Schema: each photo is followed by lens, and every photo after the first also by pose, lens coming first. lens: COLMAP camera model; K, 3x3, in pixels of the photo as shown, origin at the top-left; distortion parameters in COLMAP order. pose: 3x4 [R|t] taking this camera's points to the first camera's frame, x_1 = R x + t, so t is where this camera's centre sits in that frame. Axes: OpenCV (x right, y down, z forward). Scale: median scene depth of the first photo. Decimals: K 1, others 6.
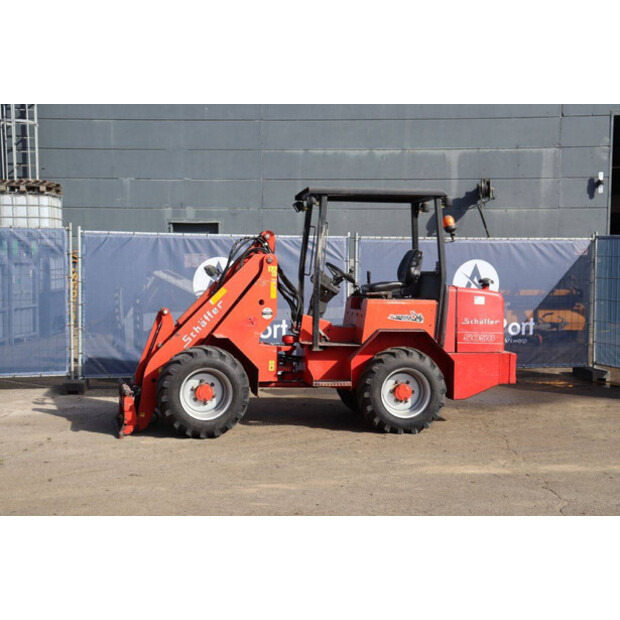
lens RADIAL K [[979.8, 0, 310.9], [0, 979.8, 312.5], [0, 0, 1]] dist [0.170260, 0.000000]
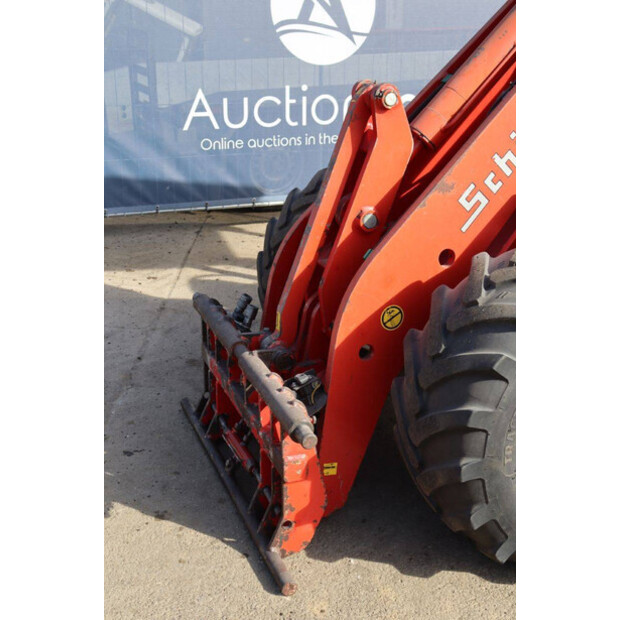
lens RADIAL K [[879.5, 0, 304.7], [0, 879.5, 305.3], [0, 0, 1]] dist [0.055116, 0.000000]
pose [[0.994345, -0.032754, 0.101022, -0.190780], [0.002815, 0.959044, 0.283242, -0.014850], [-0.106161, -0.281356, 0.953713, 0.720584]]
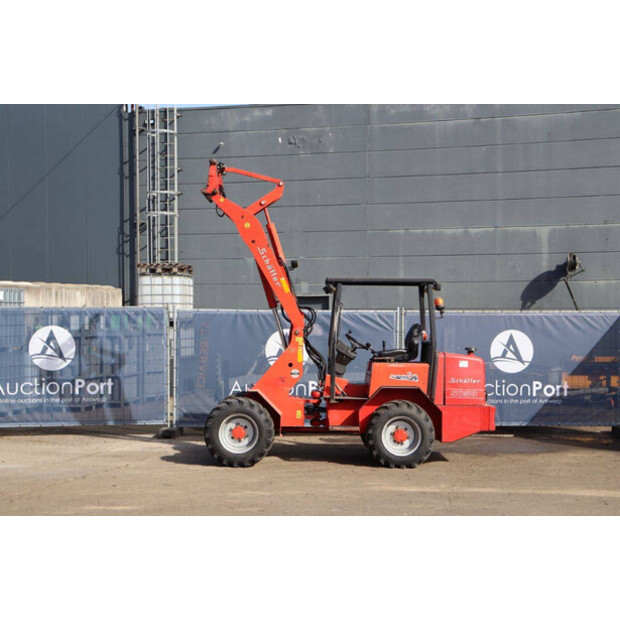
lens RADIAL K [[1040.2, 0, 308.8], [0, 1040.2, 324.2], [0, 0, 1]] dist [0.149182, 0.000000]
pose [[0.981041, -0.005000, -0.193737, 0.233436], [-0.005792, 0.998464, -0.055096, 0.011298], [0.193714, 0.055173, 0.979505, -0.327502]]
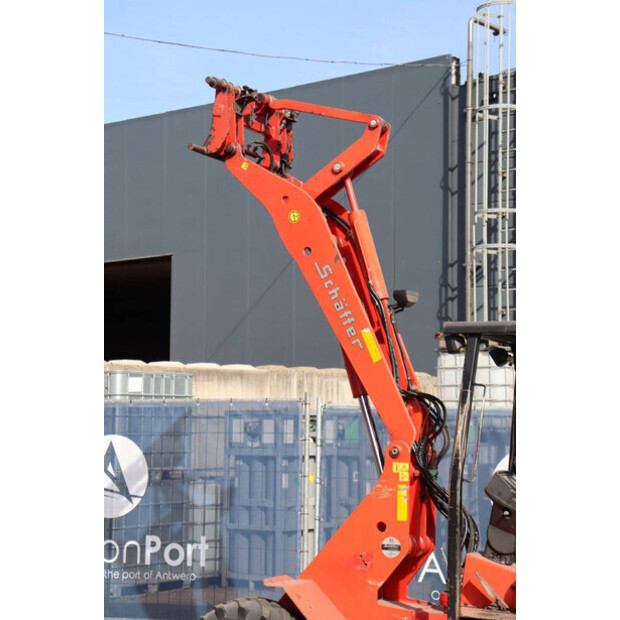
lens RADIAL K [[1447.7, 0, 308.3], [0, 1447.7, 312.2], [0, 0, 1]] dist [0.389192, 0.000000]
pose [[0.797673, -0.047565, -0.601211, 0.414301], [-0.040894, 0.990325, -0.132608, -0.018689], [0.601702, 0.130364, 0.788010, 0.289050]]
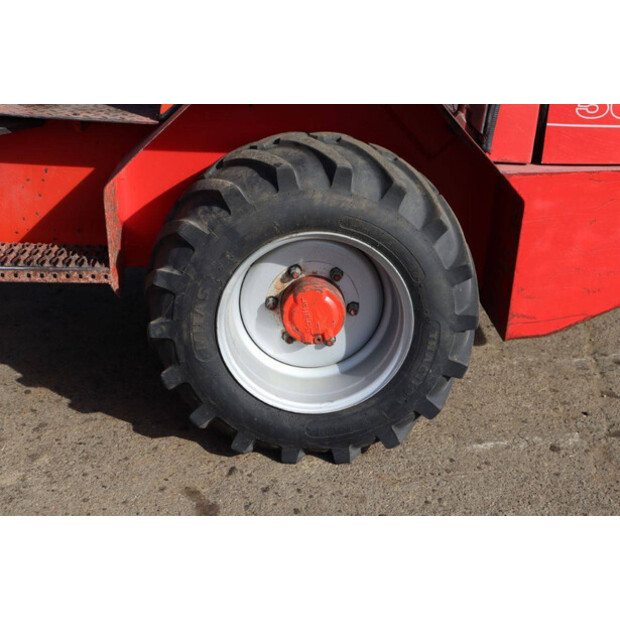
lens RADIAL K [[879.5, 0, 311.8], [0, 879.5, 309.5], [0, 0, 1]] dist [0.055116, 0.000000]
pose [[0.994010, 0.068099, -0.085475, 0.108634], [-0.034688, 0.938277, 0.344142, -0.000800], [0.103635, -0.339116, 0.935019, 0.745712]]
